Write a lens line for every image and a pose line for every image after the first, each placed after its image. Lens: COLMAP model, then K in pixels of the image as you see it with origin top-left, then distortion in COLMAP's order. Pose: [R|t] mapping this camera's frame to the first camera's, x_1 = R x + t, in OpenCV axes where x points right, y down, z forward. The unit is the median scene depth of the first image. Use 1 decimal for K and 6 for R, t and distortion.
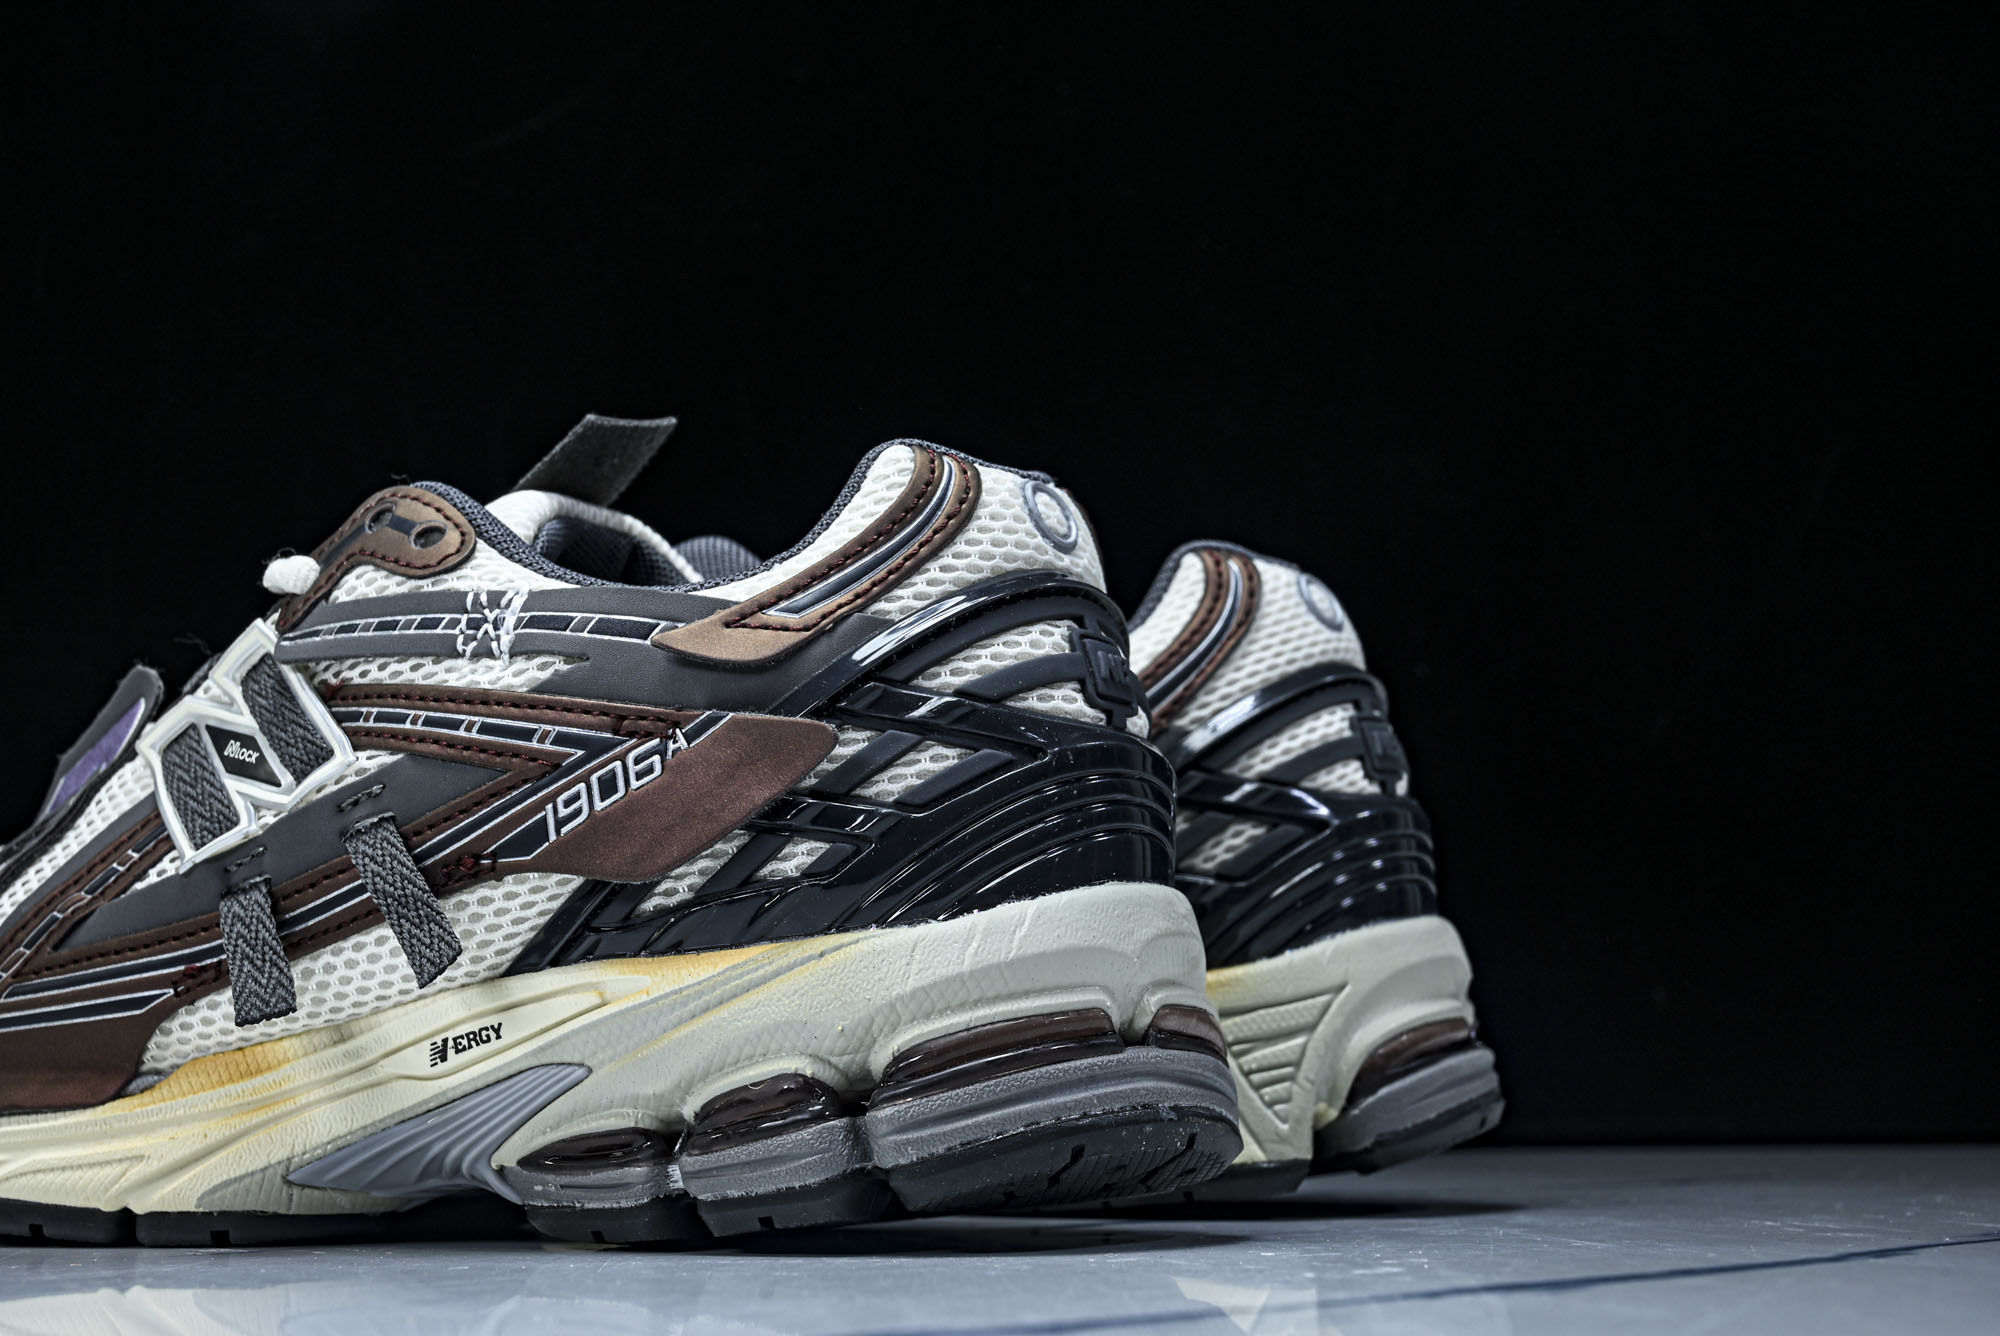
lens RADIAL K [[2950.9, 0, 978.8], [0, 2950.9, 684.4], [0, 0, 1]] dist [-0.007185, 0.000000]
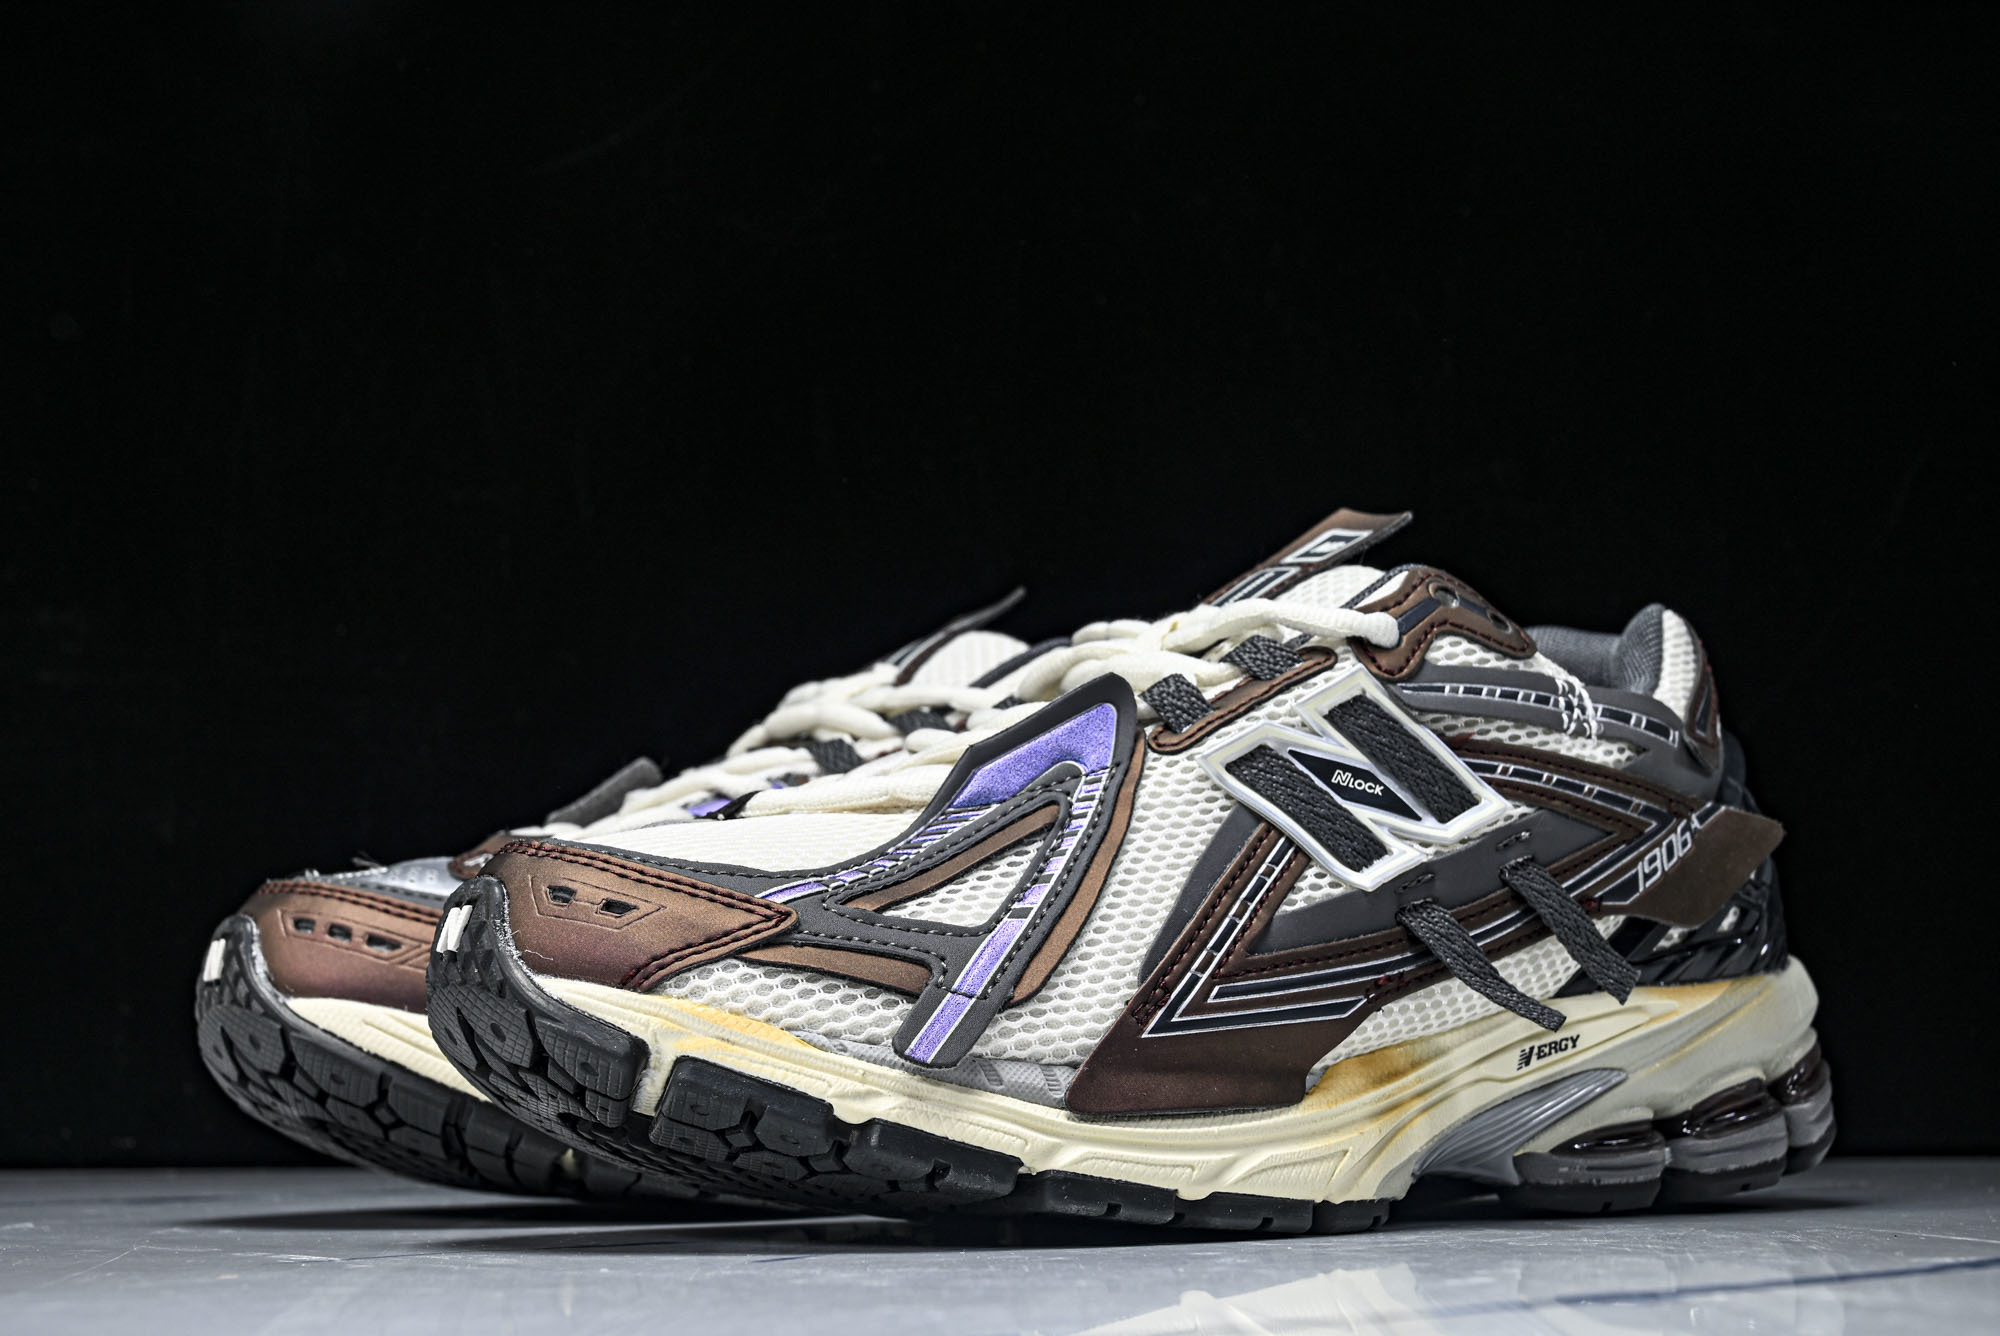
lens RADIAL K [[2950.9, 0, 1006.2], [0, 2950.9, 658.1], [0, 0, 1]] dist [-0.007185, 0.000000]
pose [[0.478747, 0.130882, 0.868143, -1.347942], [-0.115633, 0.989612, -0.085428, 0.091118], [-0.870305, -0.059488, 0.488907, 0.610595]]
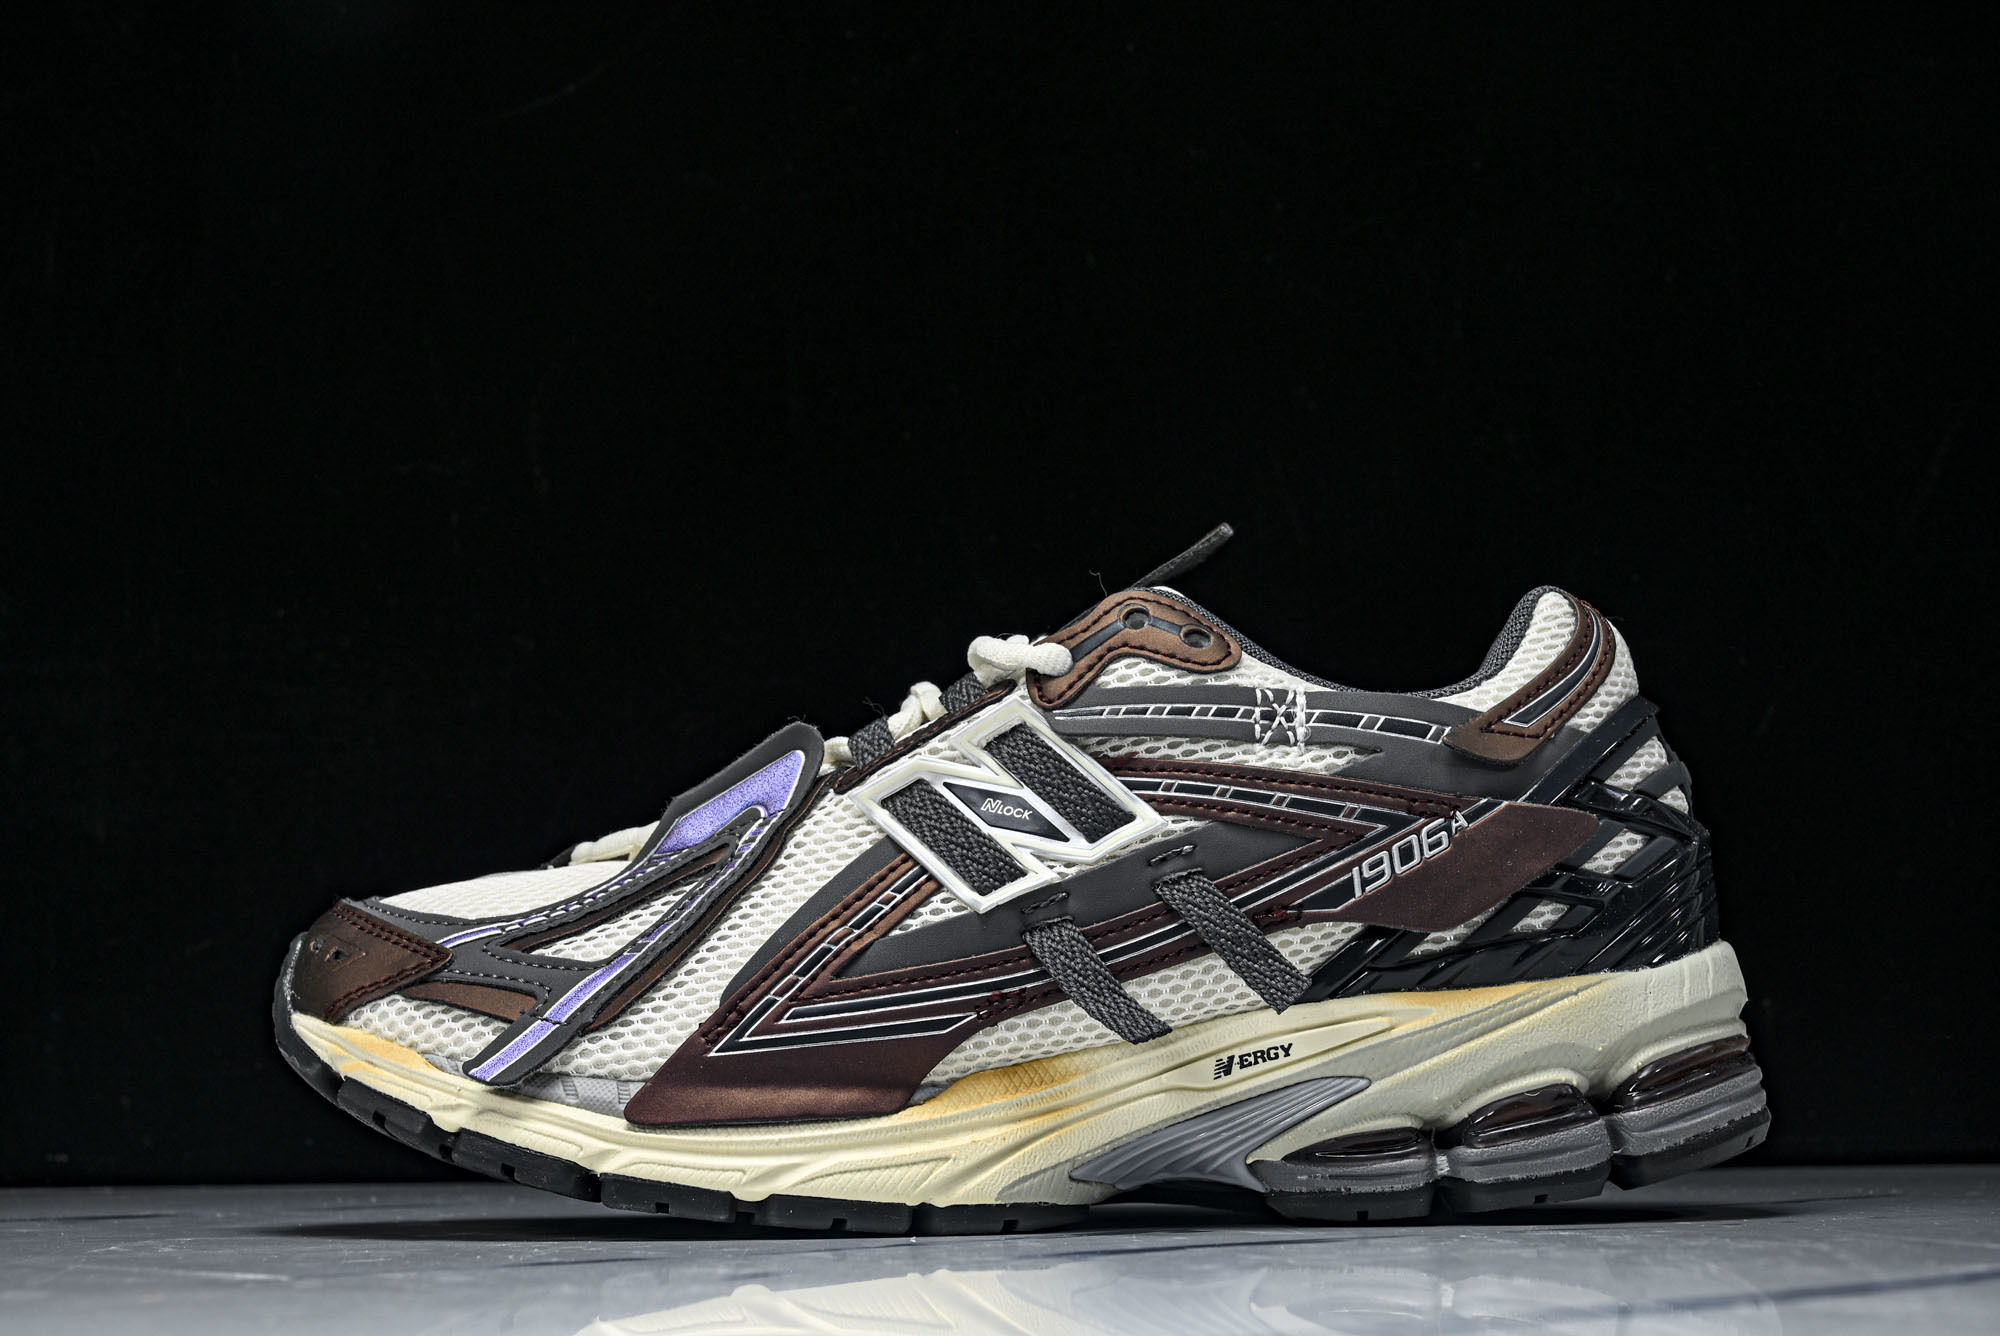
lens RADIAL K [[3147.6, 0, 981.4], [0, 3147.6, 701.7], [0, 0, 1]] dist [-0.004925, 0.000000]
pose [[0.898128, 0.046780, 0.437238, -0.848235], [-0.054180, 0.998521, 0.004458, -0.025699], [-0.436383, -0.027693, 0.899335, -0.115924]]
